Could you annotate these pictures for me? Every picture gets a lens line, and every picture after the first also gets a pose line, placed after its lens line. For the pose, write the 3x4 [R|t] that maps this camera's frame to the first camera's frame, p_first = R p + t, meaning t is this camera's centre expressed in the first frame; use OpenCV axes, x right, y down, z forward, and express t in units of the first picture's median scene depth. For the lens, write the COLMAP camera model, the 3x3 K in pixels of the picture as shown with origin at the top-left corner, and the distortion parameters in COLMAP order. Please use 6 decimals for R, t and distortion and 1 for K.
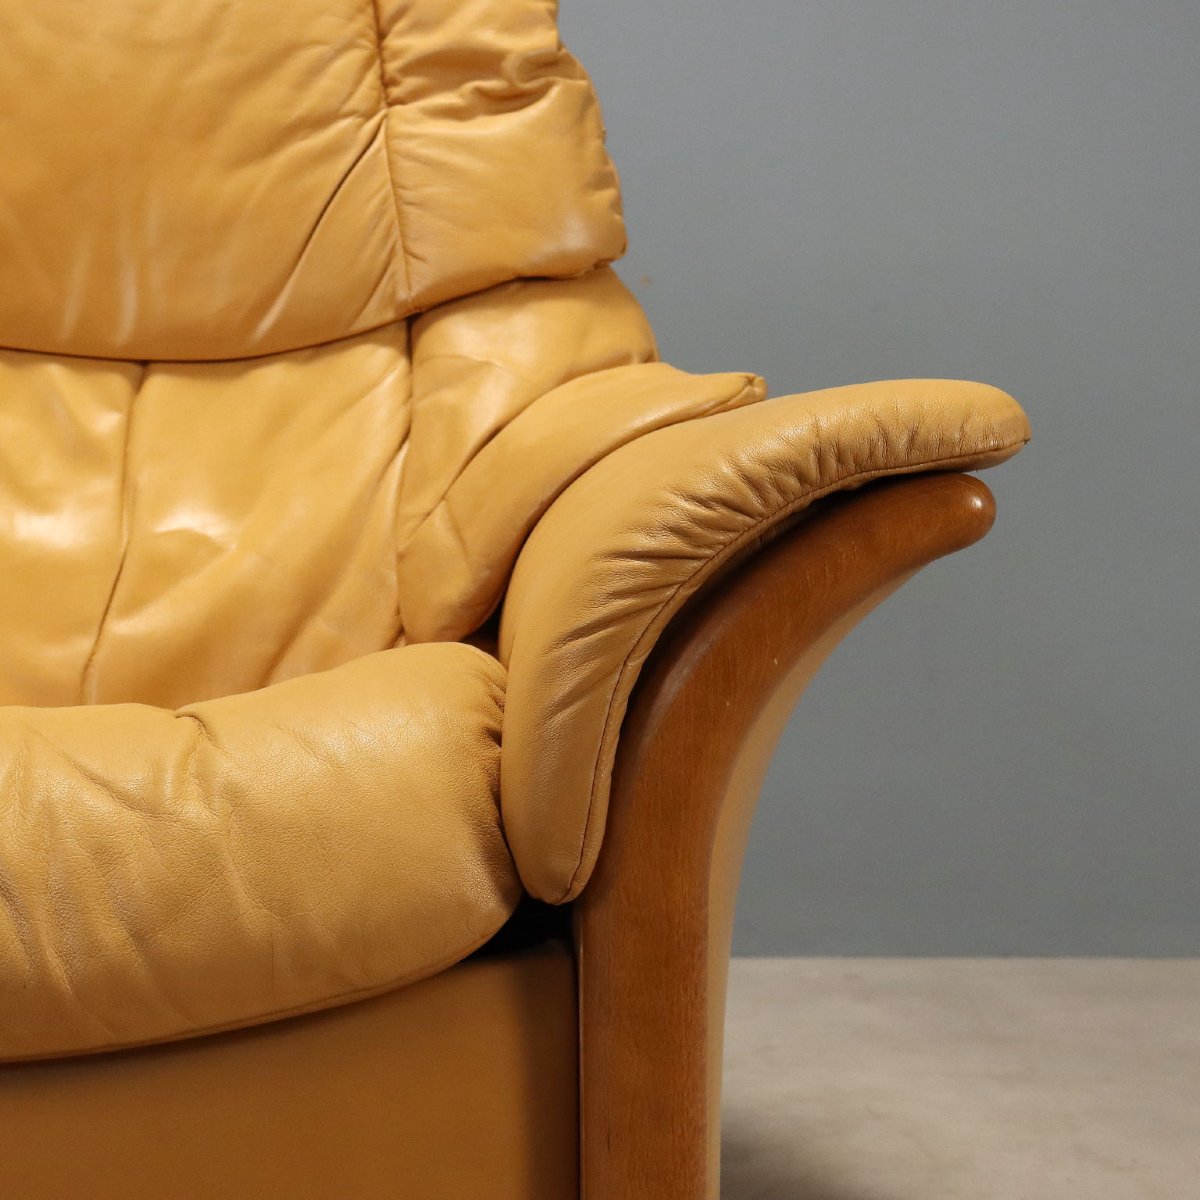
lens RADIAL K [[2175.2, 0, 598.4], [0, 2175.2, 599.1], [0, 0, 1]] dist [0.032780, 0.000000]
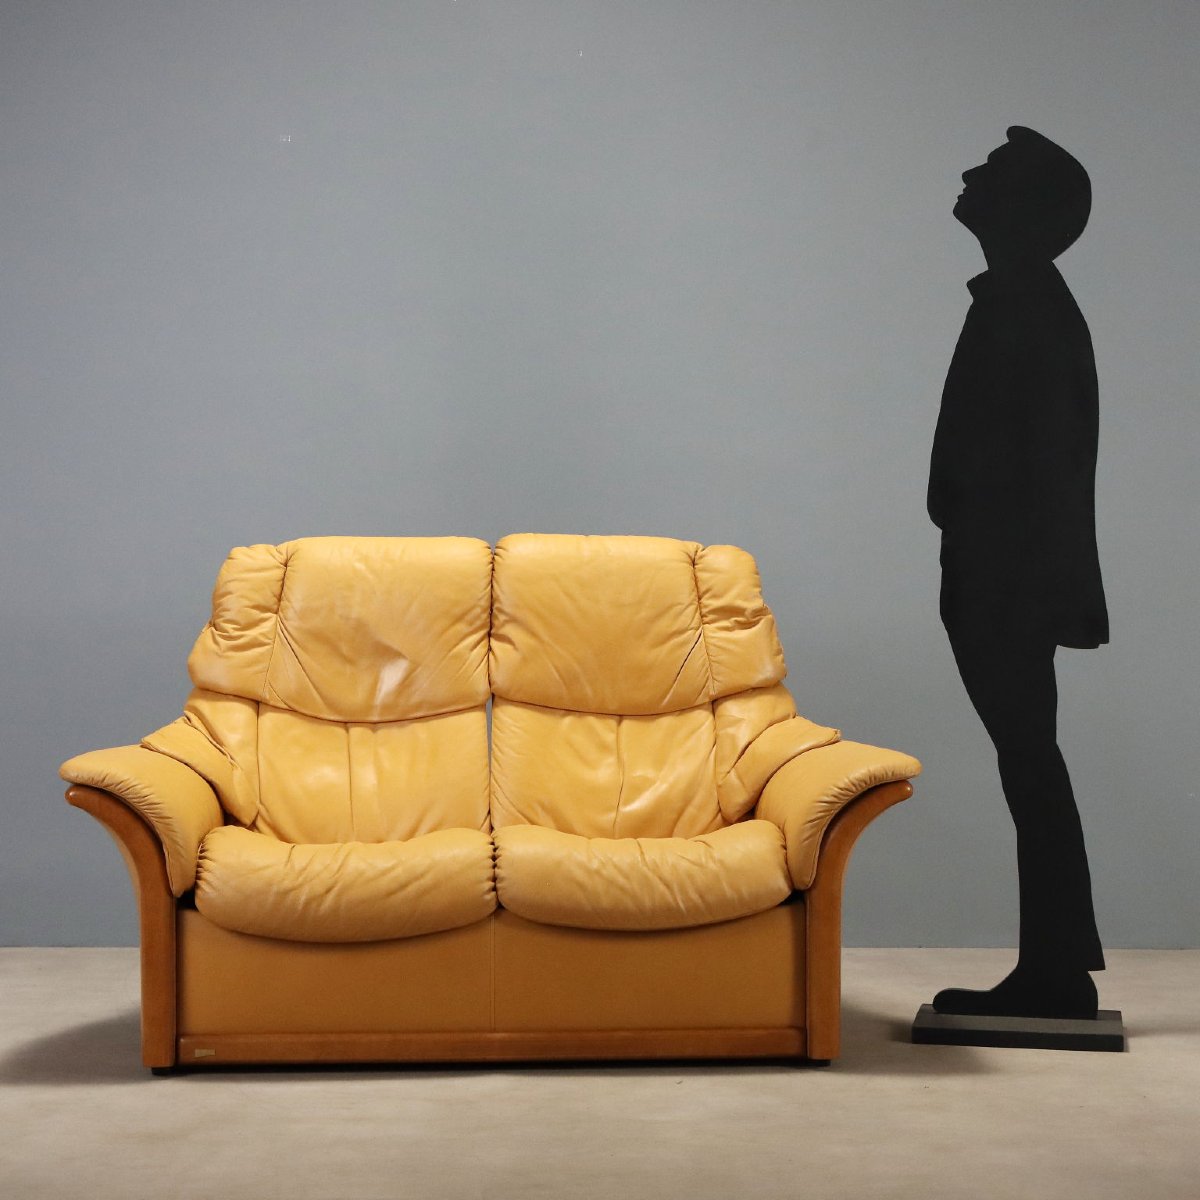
lens RADIAL K [[2175.2, 0, 602.2], [0, 2175.2, 599.8], [0, 0, 1]] dist [0.032780, 0.000000]
pose [[0.999396, 0.007681, 0.033899, -0.351621], [-0.006111, 0.998915, -0.046171, -0.135828], [-0.034217, 0.045936, 0.998358, -1.993844]]
